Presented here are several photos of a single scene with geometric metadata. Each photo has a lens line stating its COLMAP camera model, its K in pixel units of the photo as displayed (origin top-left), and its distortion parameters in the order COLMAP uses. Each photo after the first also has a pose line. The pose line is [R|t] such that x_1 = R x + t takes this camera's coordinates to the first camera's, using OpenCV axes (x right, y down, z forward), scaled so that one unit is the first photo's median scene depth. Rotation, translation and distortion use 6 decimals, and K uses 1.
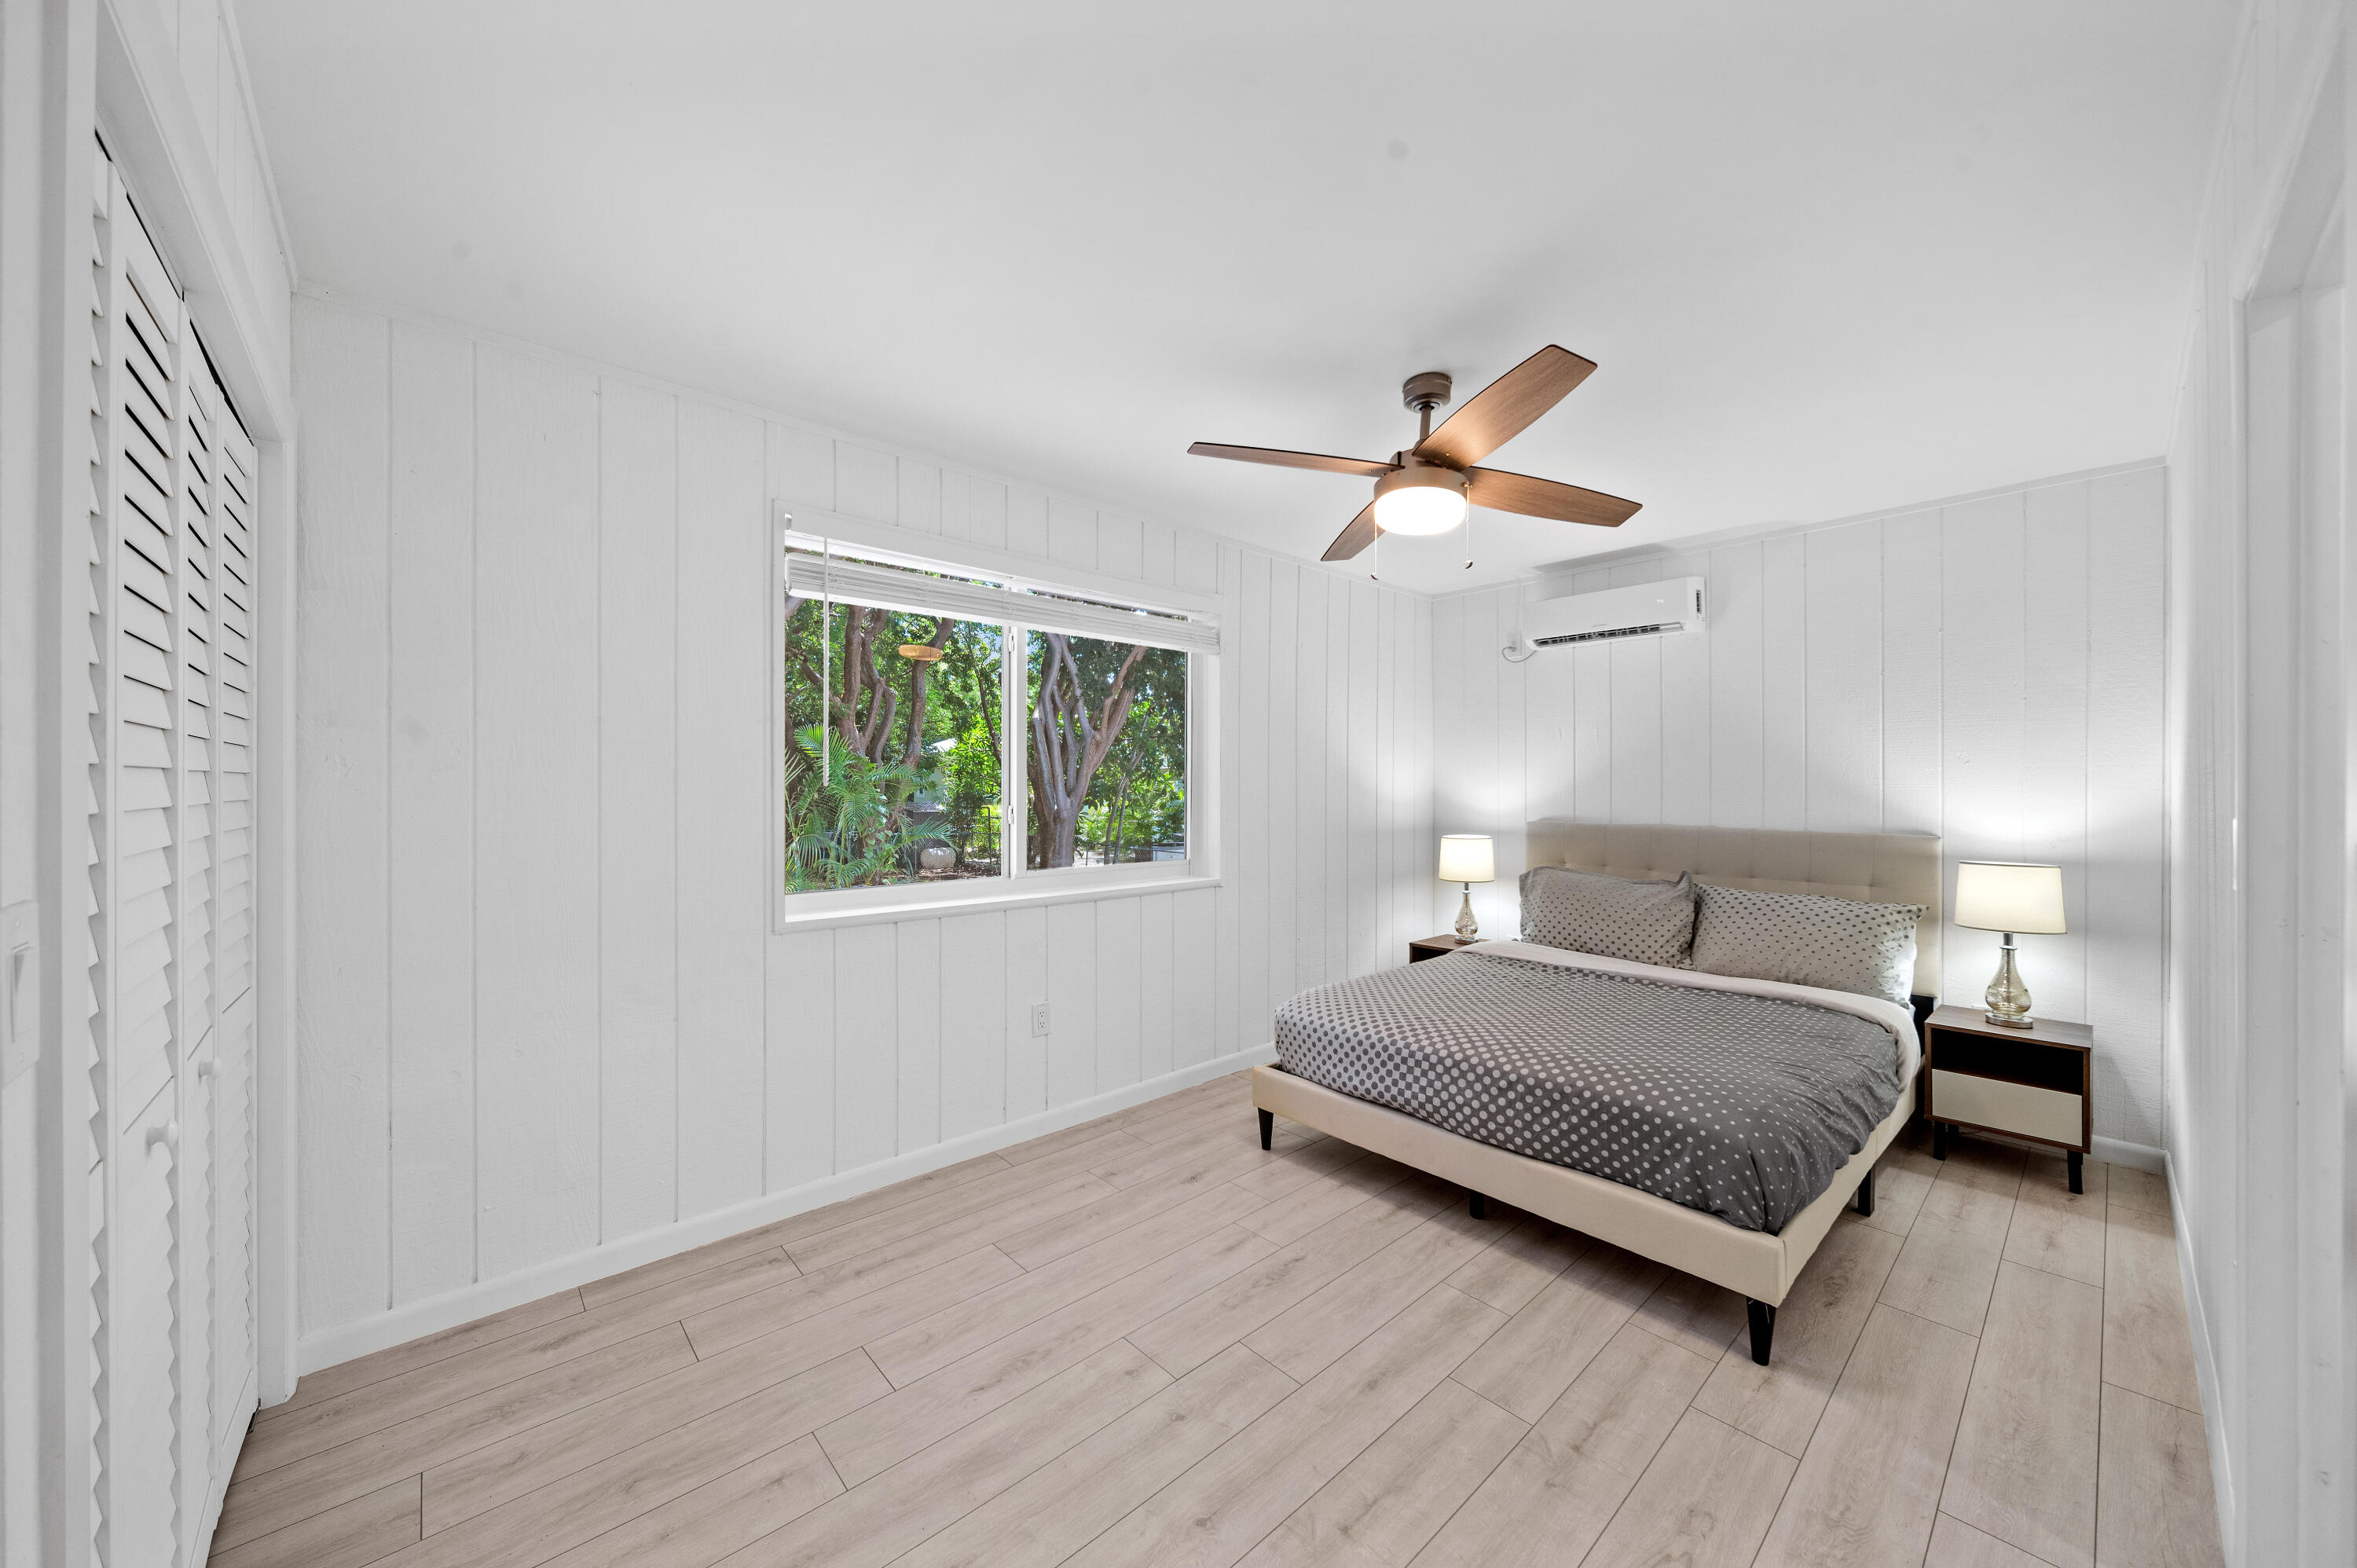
lens RADIAL K [[839.2, 0, 1170.4], [0, 839.2, 787.6], [0, 0, 1]] dist [-0.000225, -0.000883]
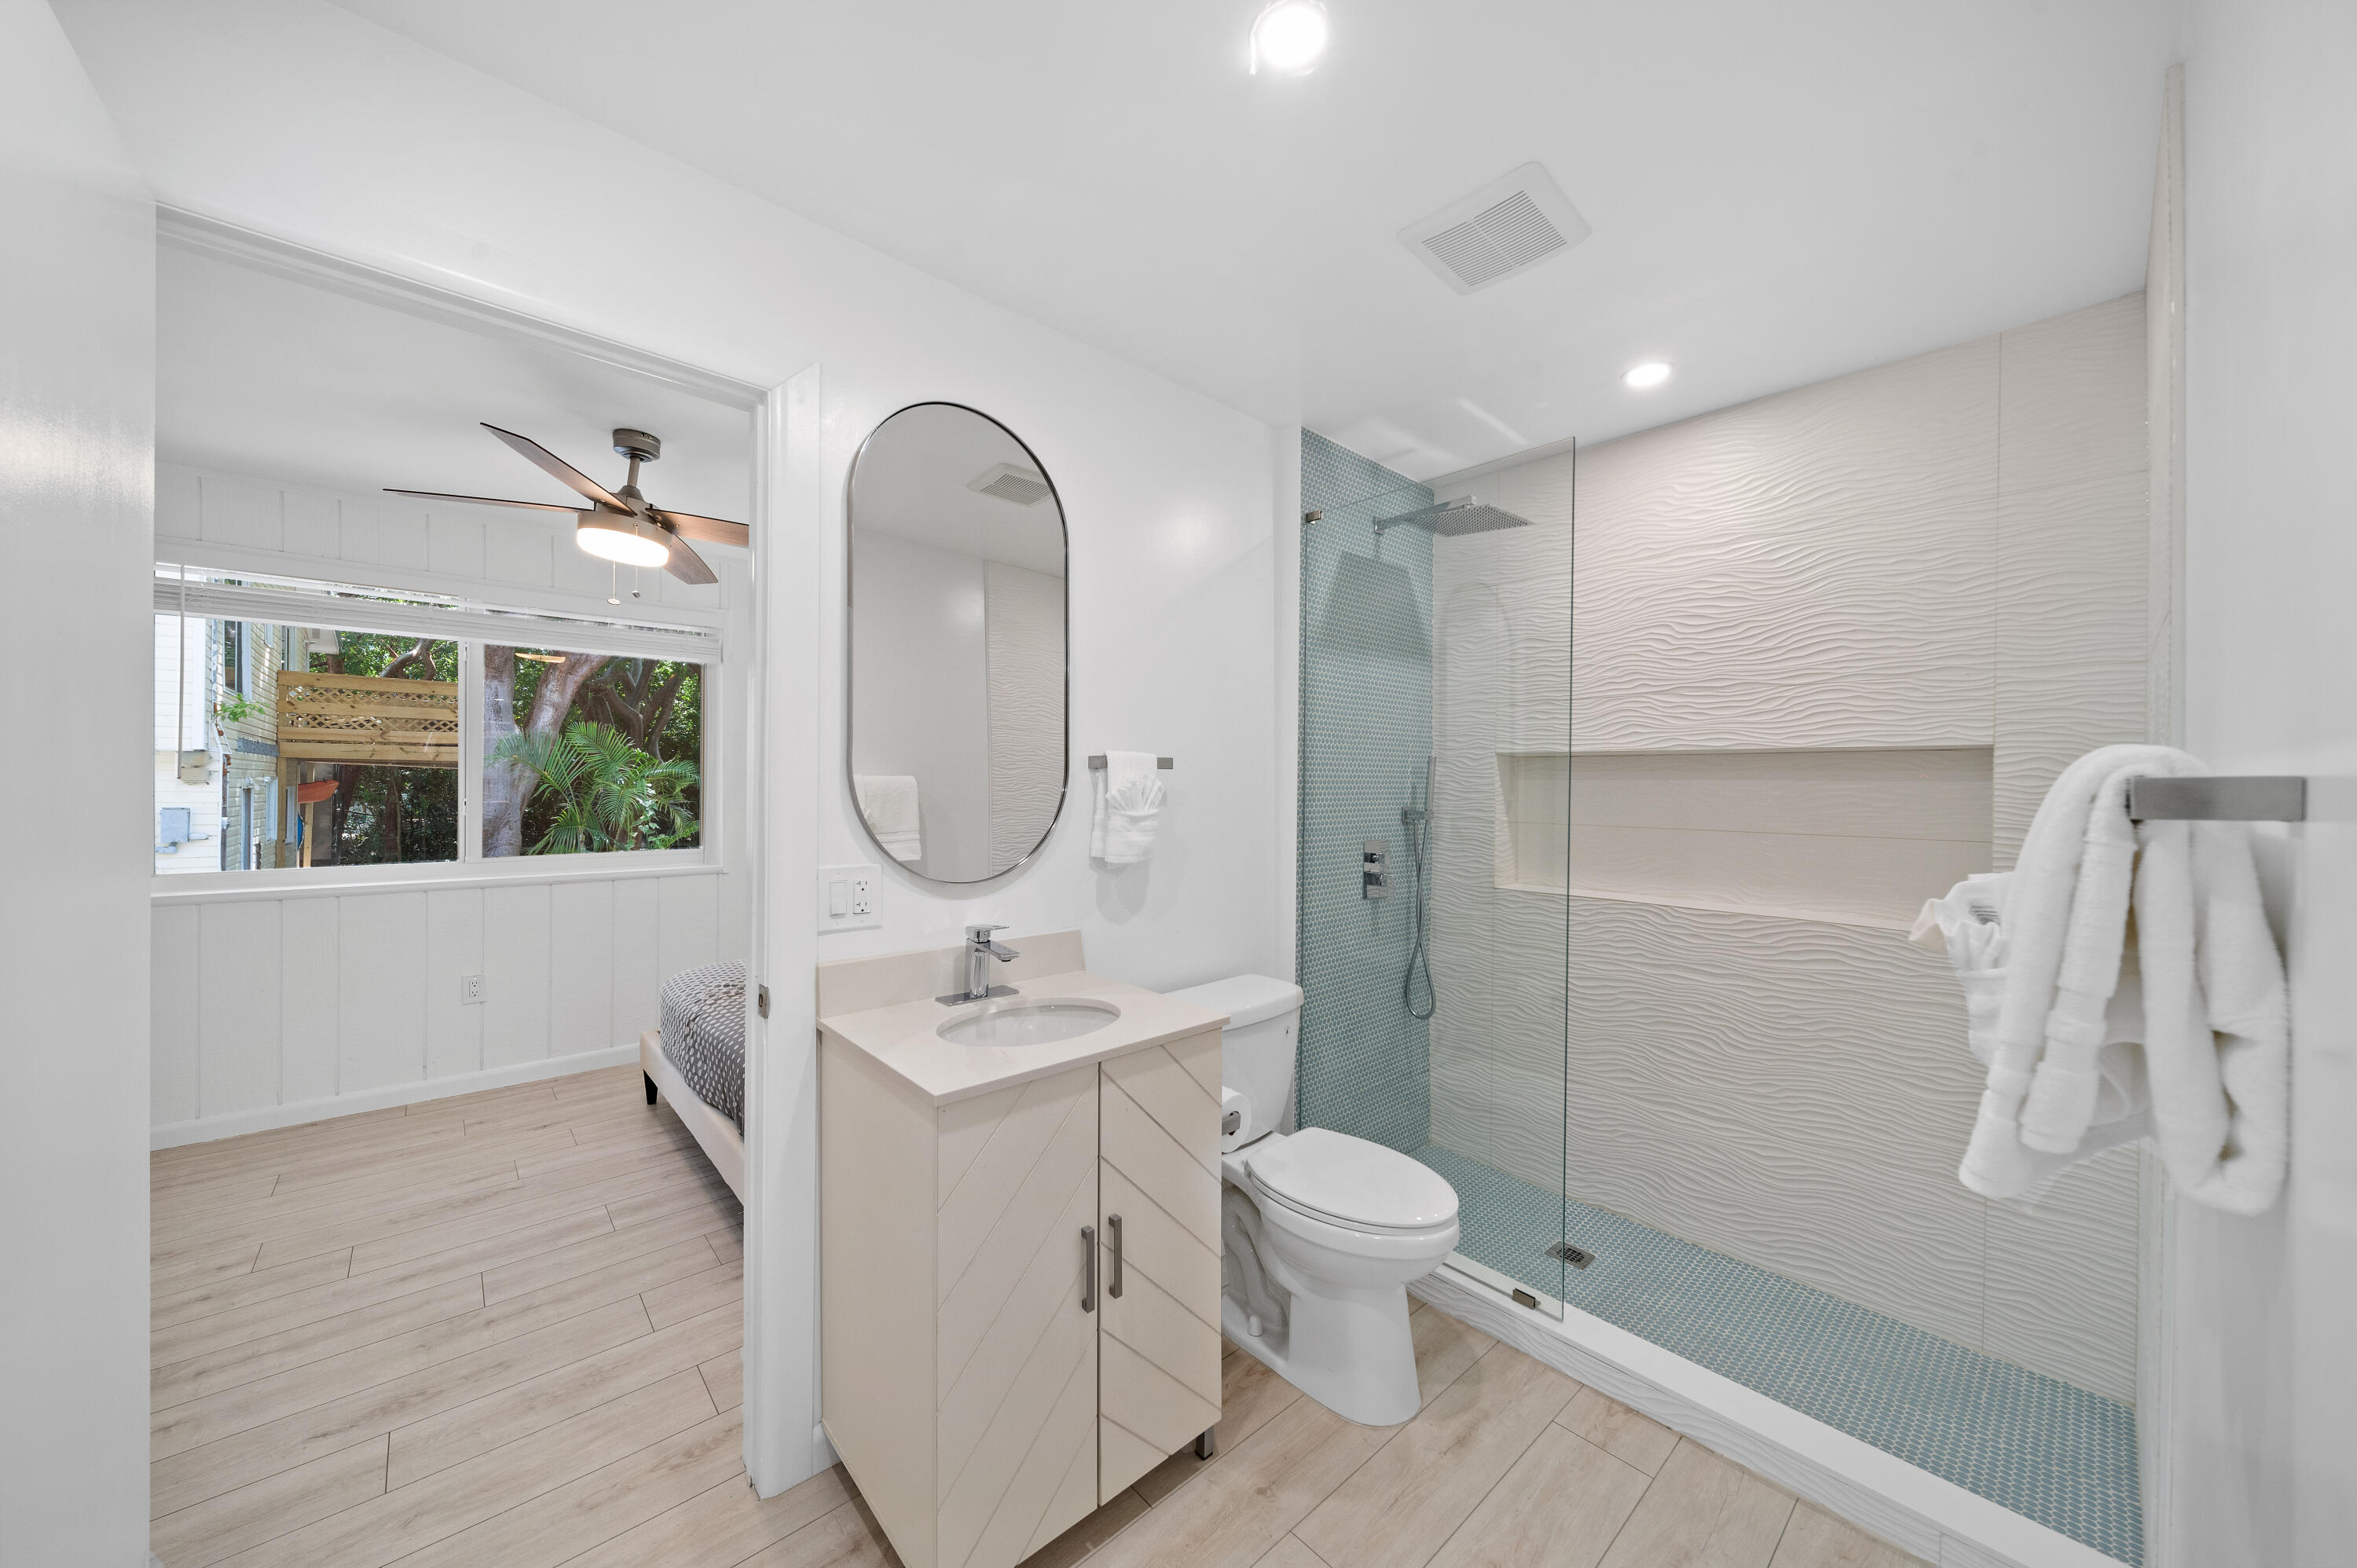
lens RADIAL K [[839.2, 0, 1228.0], [0, 839.2, 779.5], [0, 0, 1]] dist [-0.000225, -0.000883]
pose [[0.999992, 0.001687, -0.003648, 1.029250], [-0.001707, 0.999983, -0.005489, -0.002571], [0.003638, 0.005495, 0.999978, -0.151241]]
